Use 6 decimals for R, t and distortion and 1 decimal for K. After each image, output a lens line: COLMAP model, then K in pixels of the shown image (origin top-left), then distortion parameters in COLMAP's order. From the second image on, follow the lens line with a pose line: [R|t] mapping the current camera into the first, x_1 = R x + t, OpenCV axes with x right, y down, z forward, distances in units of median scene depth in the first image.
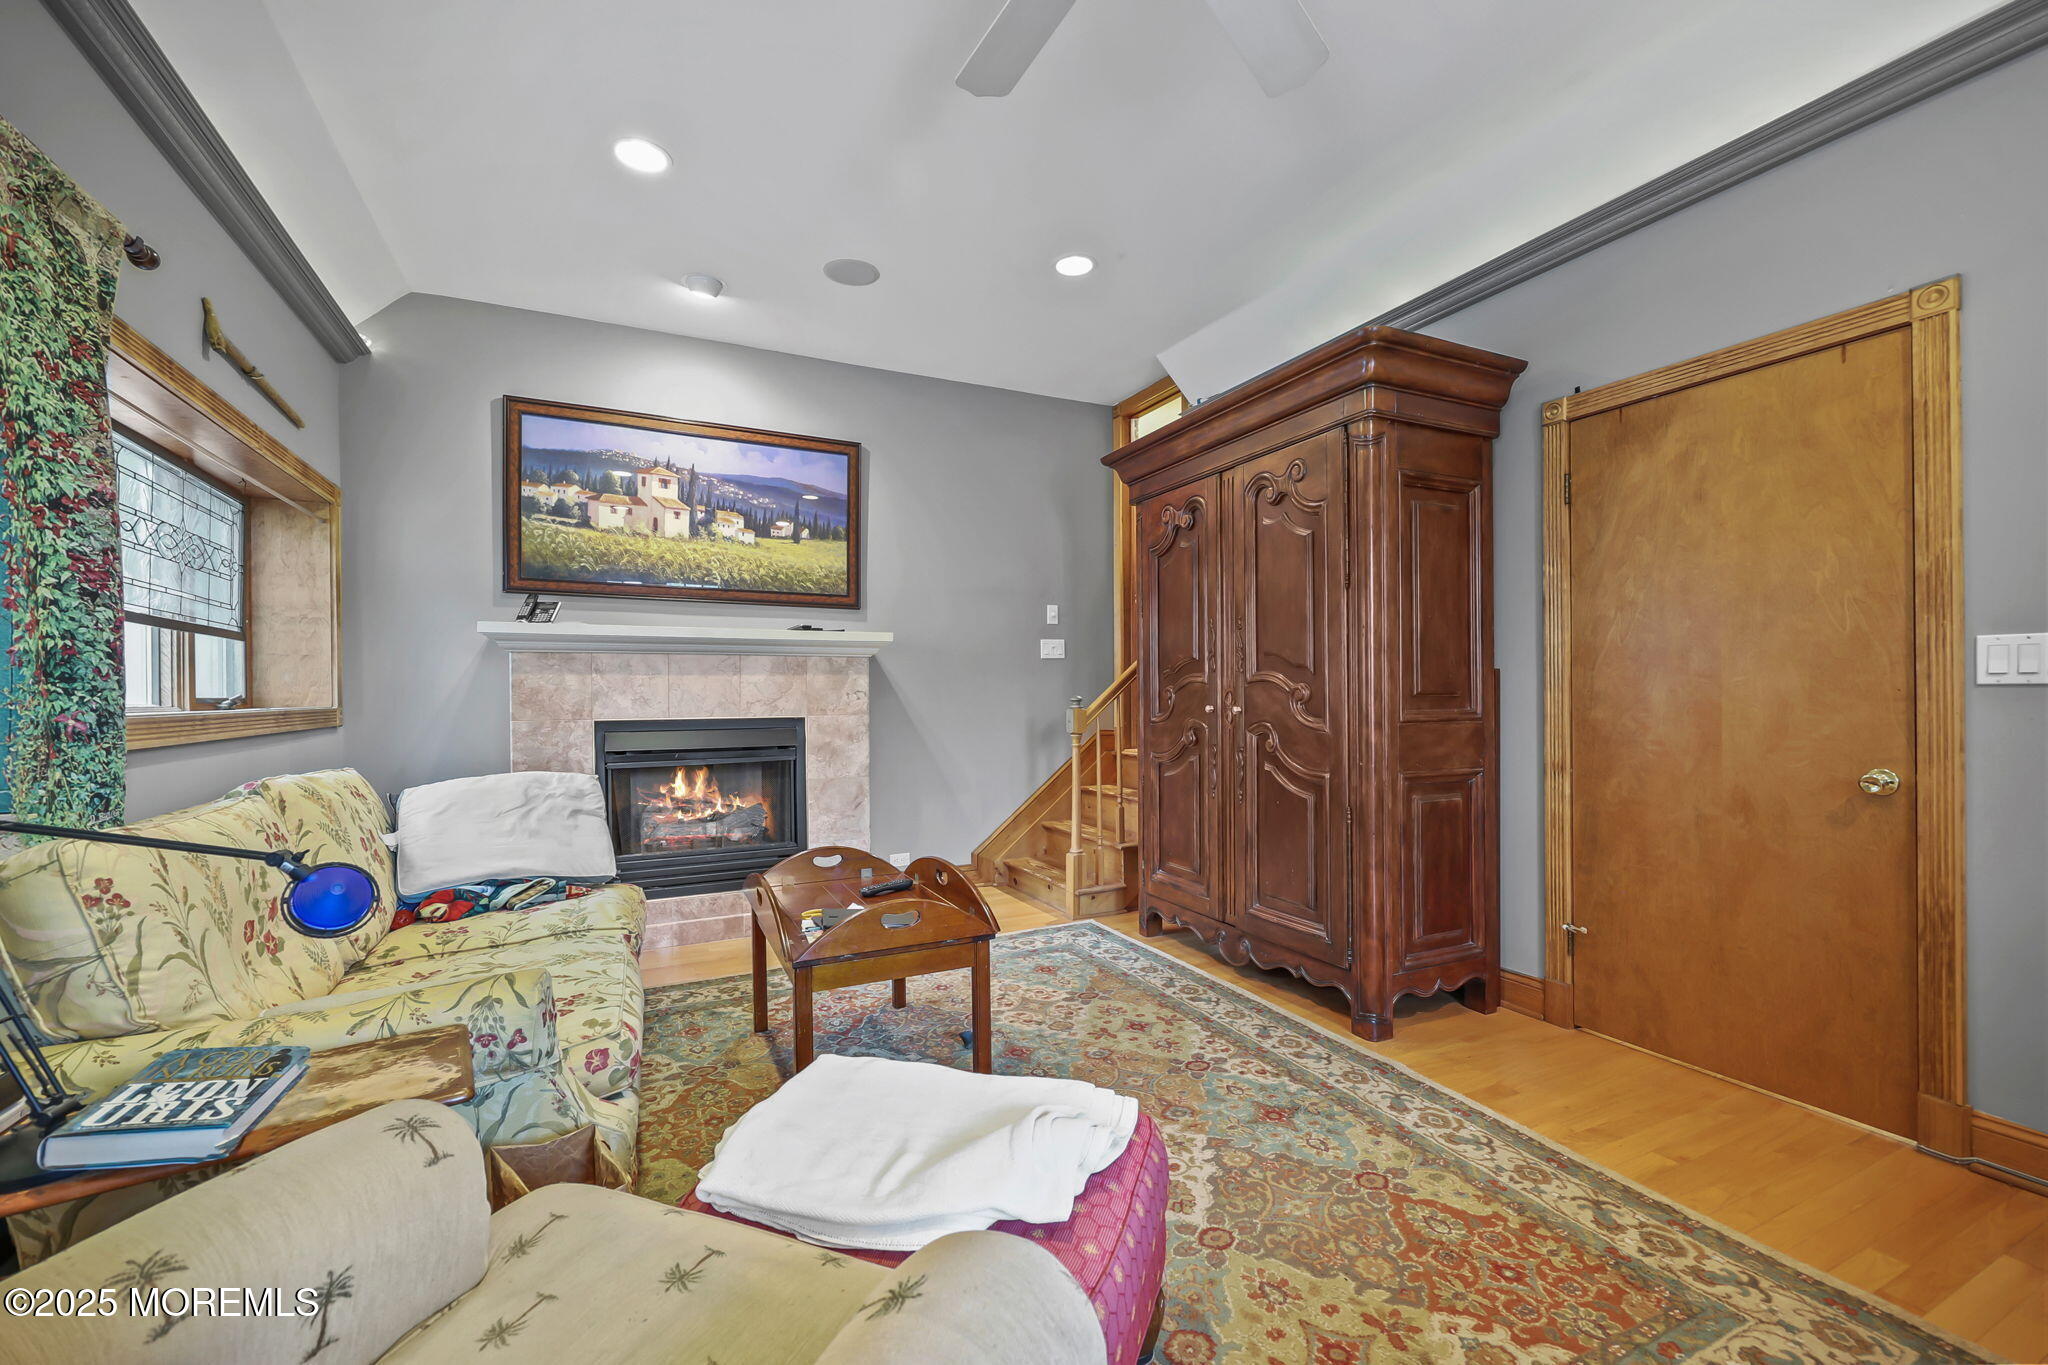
lens RADIAL K [[826.7, 0, 1020.8], [0, 826.7, 691.4], [0, 0, 1]] dist [-0.000976, -0.000021]
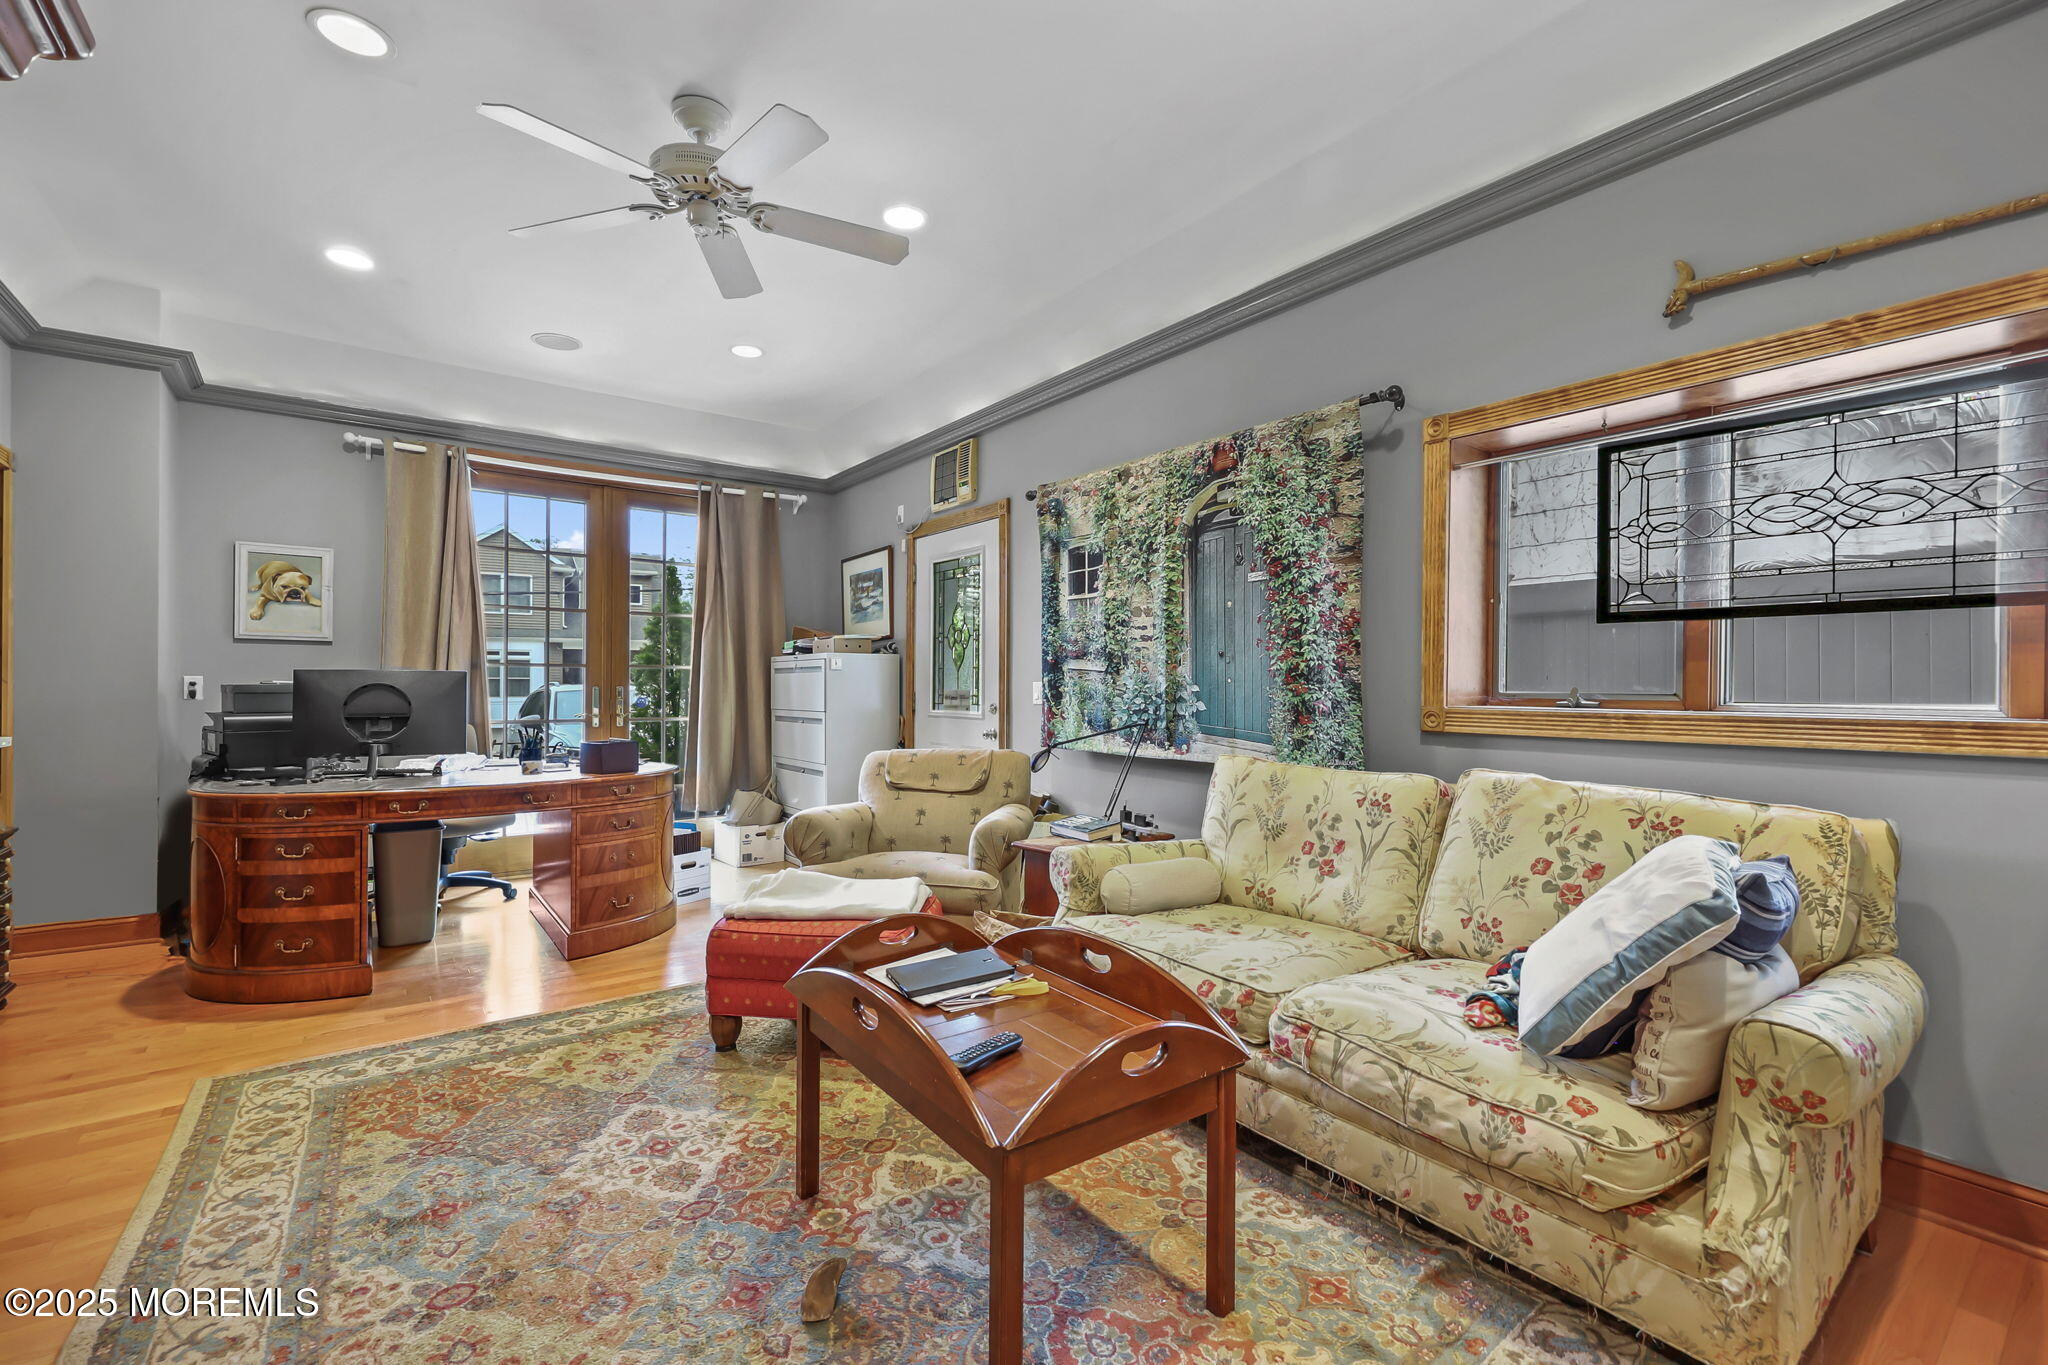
lens RADIAL K [[826.7, 0, 1022.7], [0, 826.7, 682.3], [0, 0, 1]] dist [-0.000976, -0.000021]
pose [[-0.980352, 0.005151, -0.197191, -0.126011], [0.005841, 0.999979, -0.002920, -0.011838], [0.197172, -0.004014, -0.980361, 2.418488]]
